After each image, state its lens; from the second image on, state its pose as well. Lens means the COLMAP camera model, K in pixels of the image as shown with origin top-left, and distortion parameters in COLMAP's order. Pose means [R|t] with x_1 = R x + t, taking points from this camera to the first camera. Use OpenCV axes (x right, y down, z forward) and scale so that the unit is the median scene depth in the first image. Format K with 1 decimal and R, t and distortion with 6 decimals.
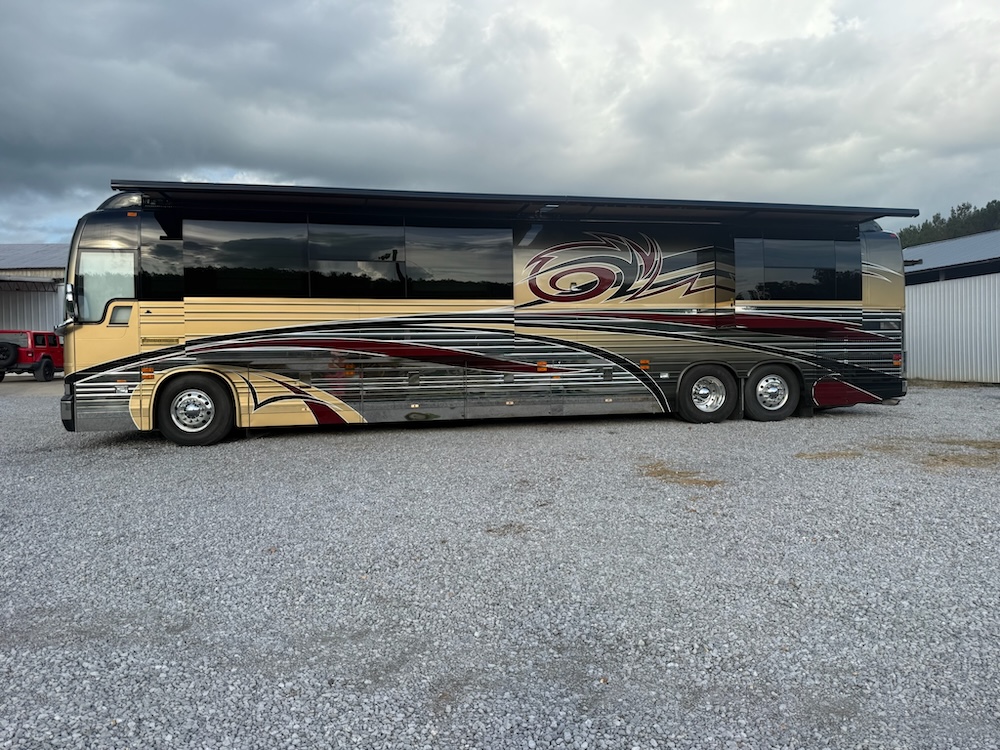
lens RADIAL K [[699.3, 0, 500.0], [0, 699.3, 375.0], [0, 0, 1]] dist [0.049885, -0.037831]
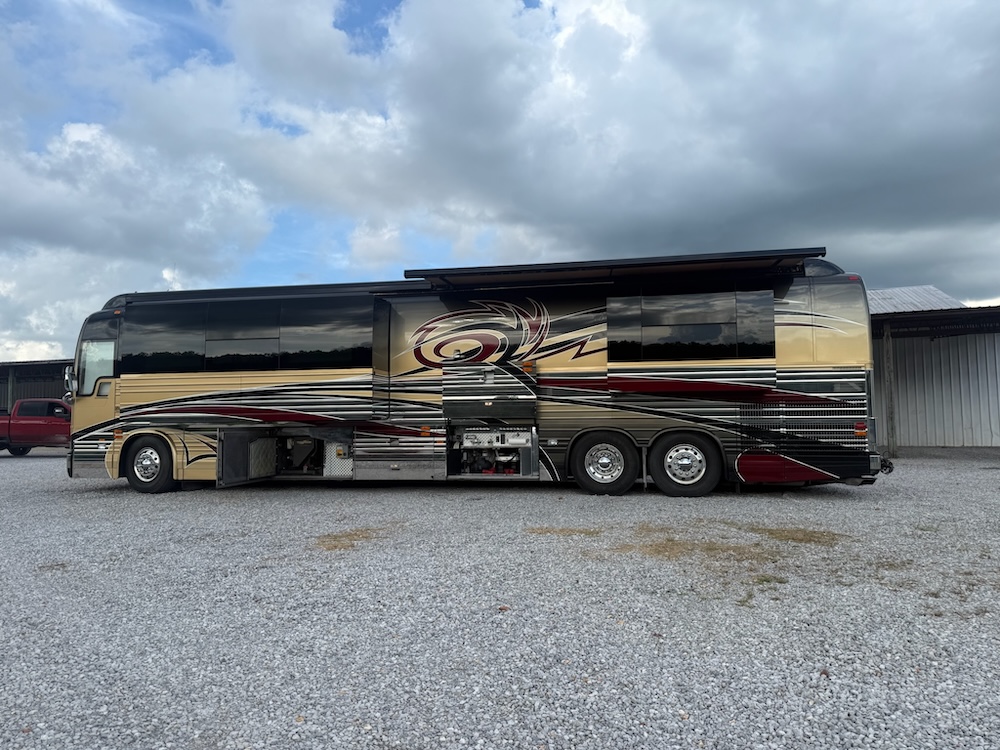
lens RADIAL K [[699.3, 0, 500.0], [0, 699.3, 375.0], [0, 0, 1]] dist [0.049885, -0.037831]
pose [[0.910291, -0.023205, -0.413317, 0.579082], [-0.015524, 0.995812, -0.090097, -0.003764], [0.413677, 0.088431, 0.906119, 0.099683]]
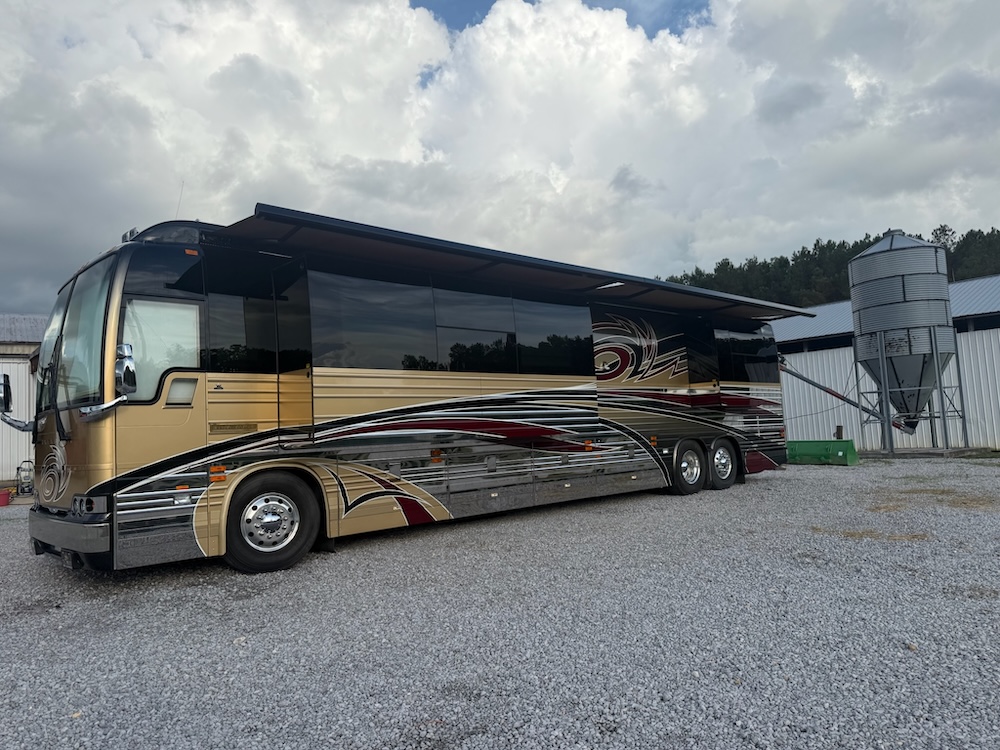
lens RADIAL K [[695.8, 0, 481.8], [0, 695.8, 390.8], [0, 0, 1]] dist [0.084838, -0.118147]
pose [[0.870858, 0.002168, 0.491530, -0.535695], [0.050494, 0.994305, -0.093847, -0.004606], [-0.488934, 0.106547, 0.865789, 0.219267]]
